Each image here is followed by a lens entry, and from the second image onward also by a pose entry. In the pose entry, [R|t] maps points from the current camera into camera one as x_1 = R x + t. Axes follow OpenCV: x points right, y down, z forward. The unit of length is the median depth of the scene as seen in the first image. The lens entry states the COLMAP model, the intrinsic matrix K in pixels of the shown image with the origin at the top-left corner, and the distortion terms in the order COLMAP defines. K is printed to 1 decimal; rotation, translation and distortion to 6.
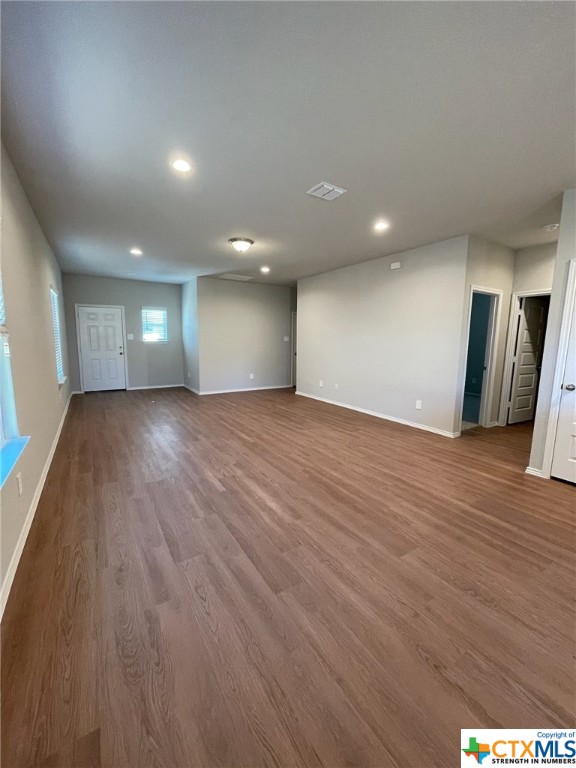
lens RADIAL K [[309.1, 0, 286.3], [0, 309.1, 382.6], [0, 0, 1]] dist [-0.001346, -0.000505]
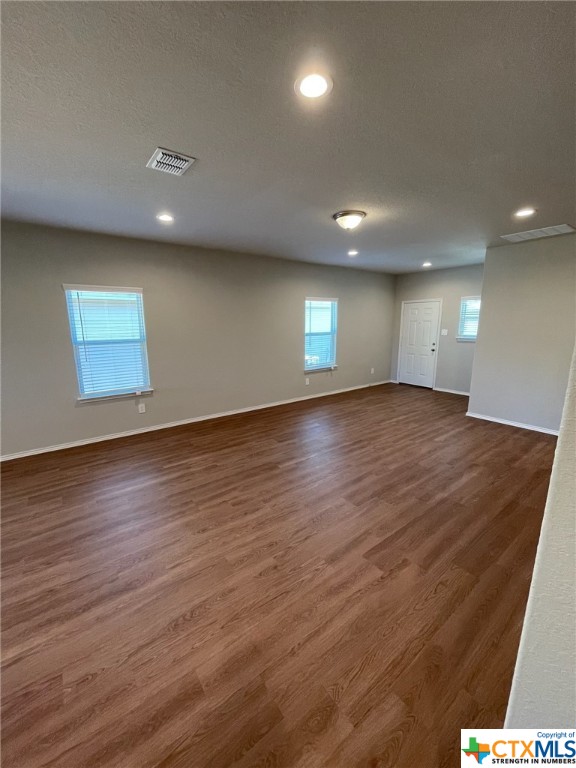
lens RADIAL K [[309.1, 0, 286.3], [0, 309.1, 382.6], [0, 0, 1]] dist [-0.001346, -0.000505]
pose [[0.083397, 0.184458, -0.979296, 0.930751], [-0.134038, 0.975865, 0.172397, -0.253883], [0.987461, 0.116886, 0.106109, 1.196069]]
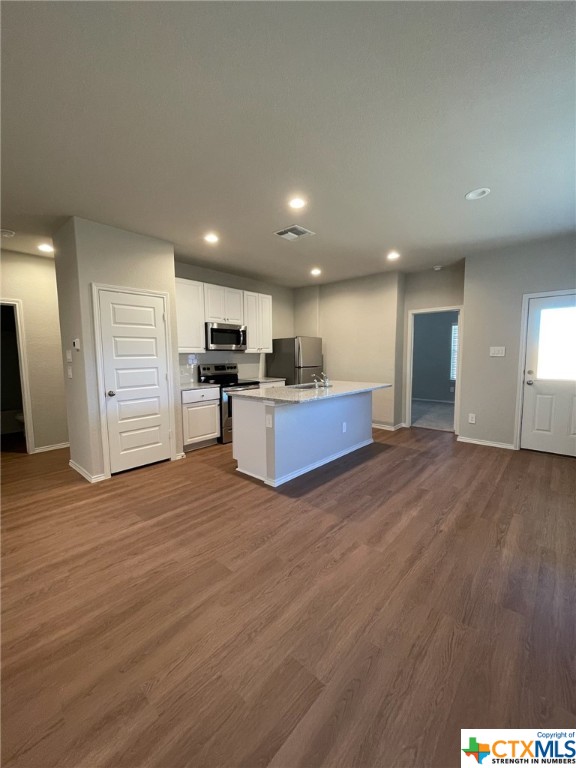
lens RADIAL K [[309.1, 0, 286.3], [0, 309.1, 382.6], [0, 0, 1]] dist [-0.001346, -0.000505]
pose [[-0.272633, -0.098157, 0.957098, -0.362041], [0.140098, 0.980129, 0.140426, -0.092647], [-0.951863, 0.172372, -0.253464, 0.626144]]
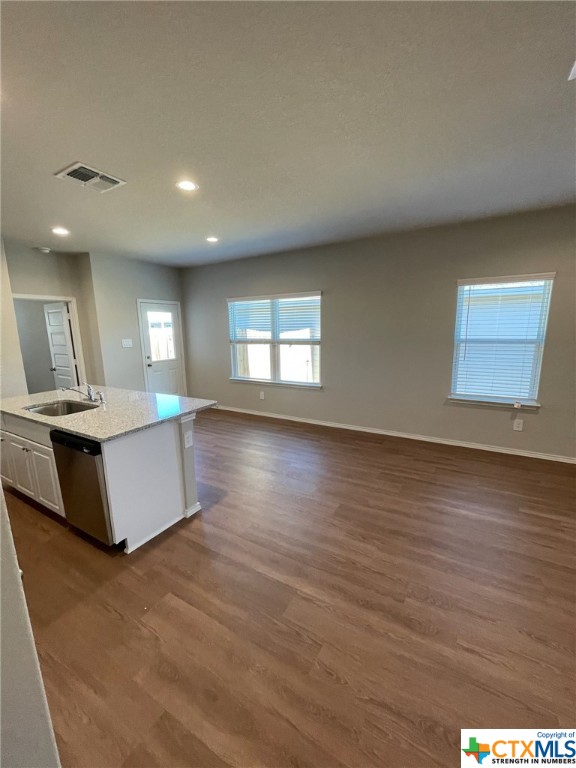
lens RADIAL K [[309.1, 0, 286.3], [0, 309.1, 382.6], [0, 0, 1]] dist [-0.001346, -0.000505]
pose [[-0.888114, 0.086495, -0.451410, 0.759050], [-0.055945, 0.954487, 0.292957, -0.239856], [0.456205, 0.285434, -0.842855, 1.232033]]
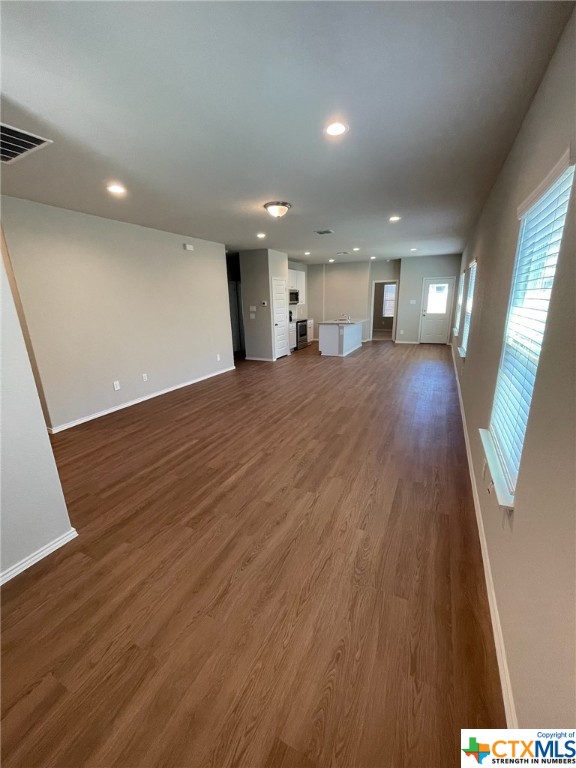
lens RADIAL K [[309.1, 0, 286.3], [0, 309.1, 382.6], [0, 0, 1]] dist [-0.001346, -0.000505]
pose [[-0.526928, -0.222383, 0.820300, -1.454523], [0.139056, 0.929598, 0.341338, -0.414313], [-0.838457, 0.293928, -0.458907, 2.237582]]
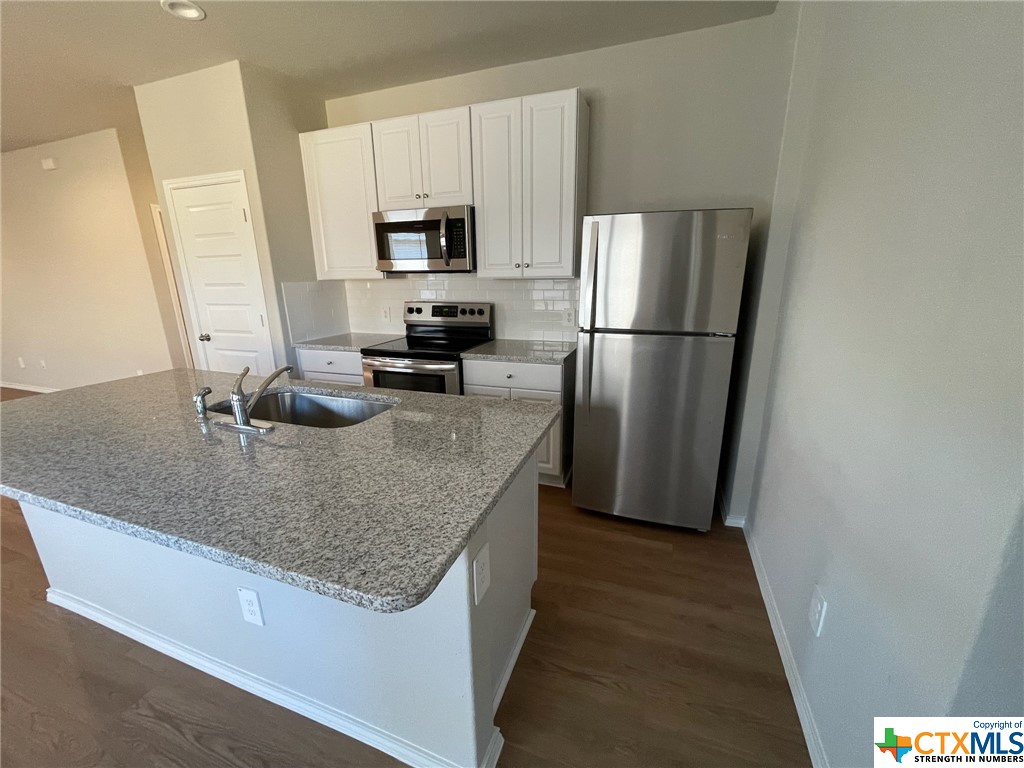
lens RADIAL K [[412.2, 0, 510.5], [0, 412.2, 386.0], [0, 0, 1]] dist [-0.001346, -0.000505]
pose [[0.788024, -0.185167, 0.587138, 0.844470], [0.109936, 0.980692, 0.161733, 0.052836], [-0.605750, -0.062902, 0.793165, -0.422306]]
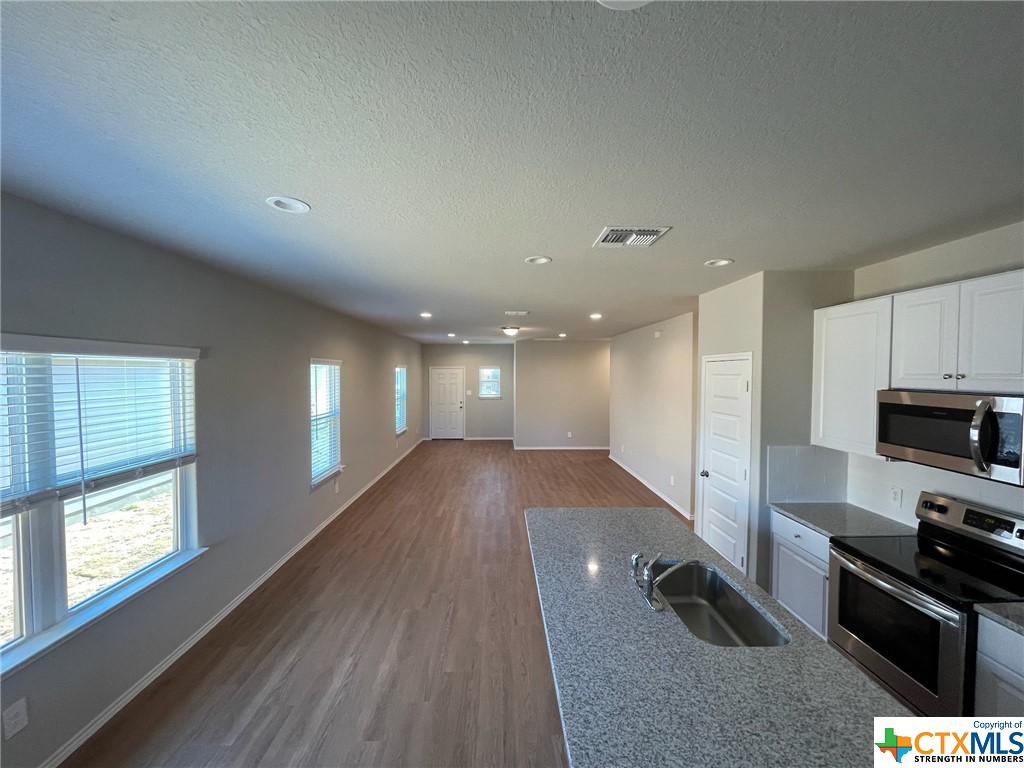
lens RADIAL K [[412.2, 0, 510.5], [0, 412.2, 386.0], [0, 0, 1]] dist [-0.001346, -0.000505]
pose [[0.860805, 0.006012, -0.508900, 1.006524], [-0.062671, 0.993572, -0.094270, -0.102857], [0.505062, 0.113041, 0.855648, -0.551590]]
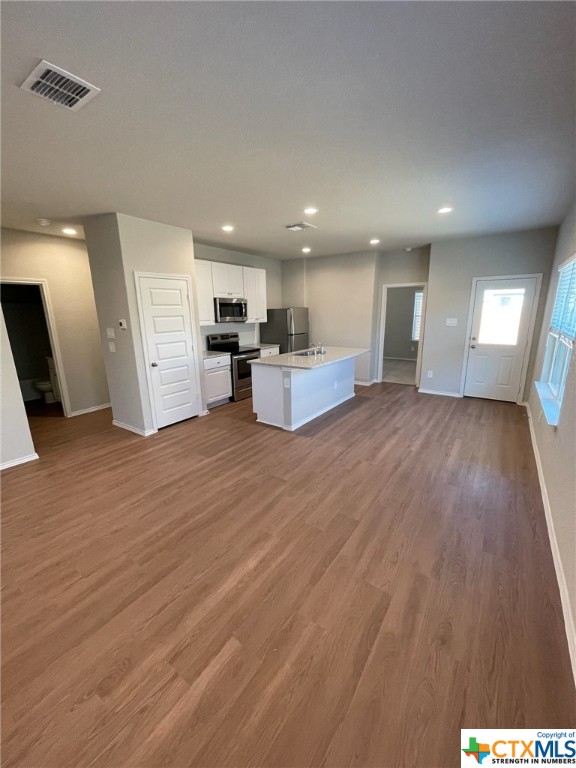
lens RADIAL K [[309.1, 0, 286.3], [0, 309.1, 382.6], [0, 0, 1]] dist [-0.001346, -0.000505]
pose [[-0.388008, -0.218364, 0.895415, -0.580082], [0.139680, 0.946374, 0.291318, -0.224525], [-0.911010, 0.238105, -0.336700, 0.898245]]
